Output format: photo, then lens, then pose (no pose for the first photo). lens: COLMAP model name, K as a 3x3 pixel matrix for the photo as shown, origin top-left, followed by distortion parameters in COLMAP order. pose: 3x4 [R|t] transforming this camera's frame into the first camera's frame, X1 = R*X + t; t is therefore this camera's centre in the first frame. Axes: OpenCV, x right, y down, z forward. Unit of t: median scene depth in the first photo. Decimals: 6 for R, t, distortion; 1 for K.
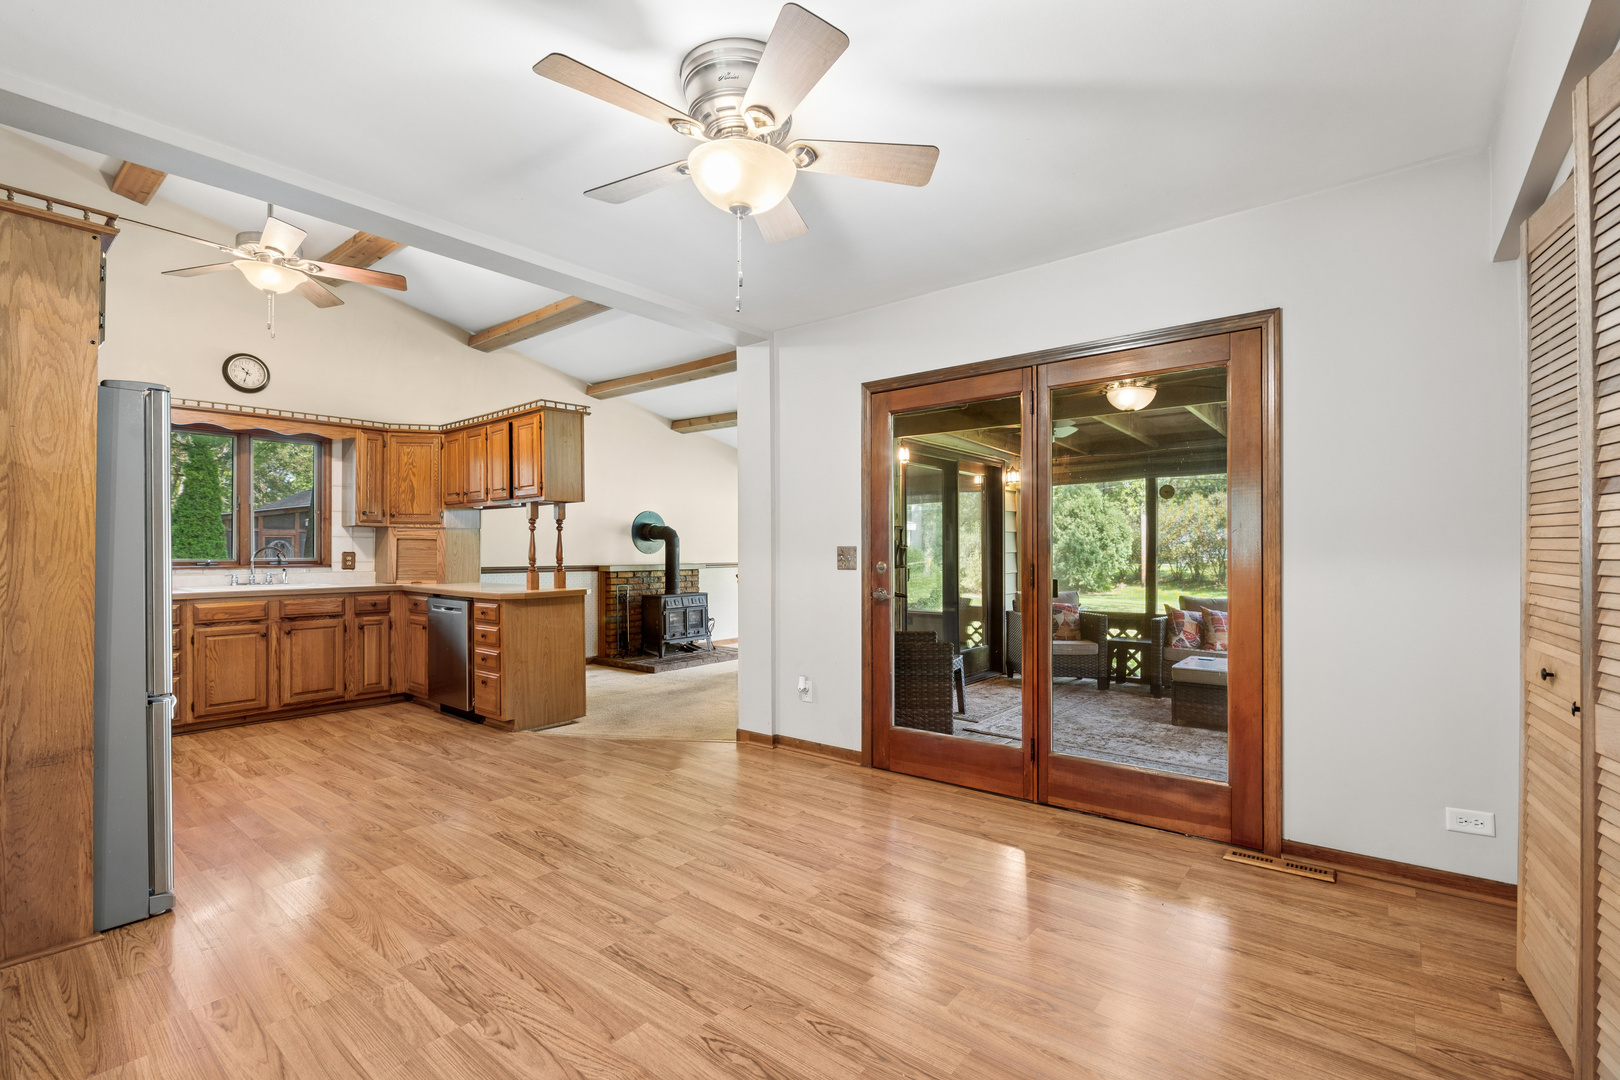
lens RADIAL K [[733.8, 0, 816.4], [0, 733.8, 541.3], [0, 0, 1]] dist [-0.014754, 0.000095]
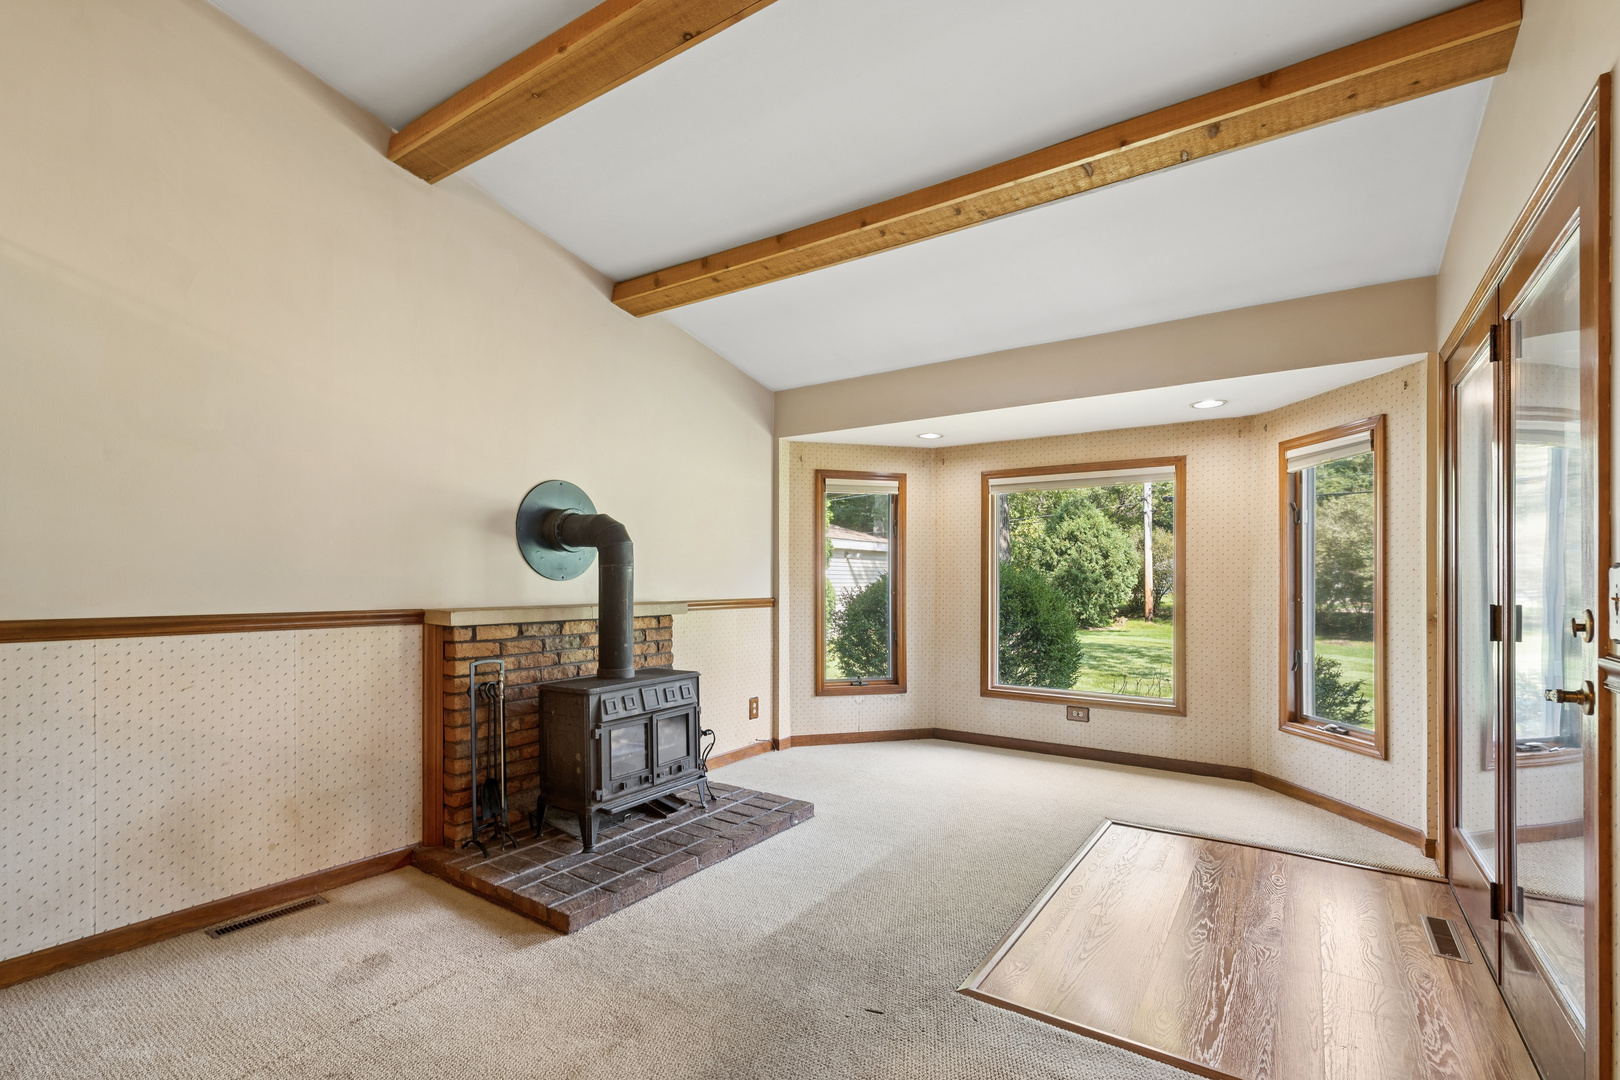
lens RADIAL K [[733.8, 0, 816.8], [0, 733.8, 582.0], [0, 0, 1]] dist [-0.014754, 0.000095]
pose [[0.995252, 0.003159, 0.097281, -0.168123], [-0.004786, 0.999853, 0.016494, 0.014558], [-0.097215, -0.016881, 0.995120, 0.784505]]
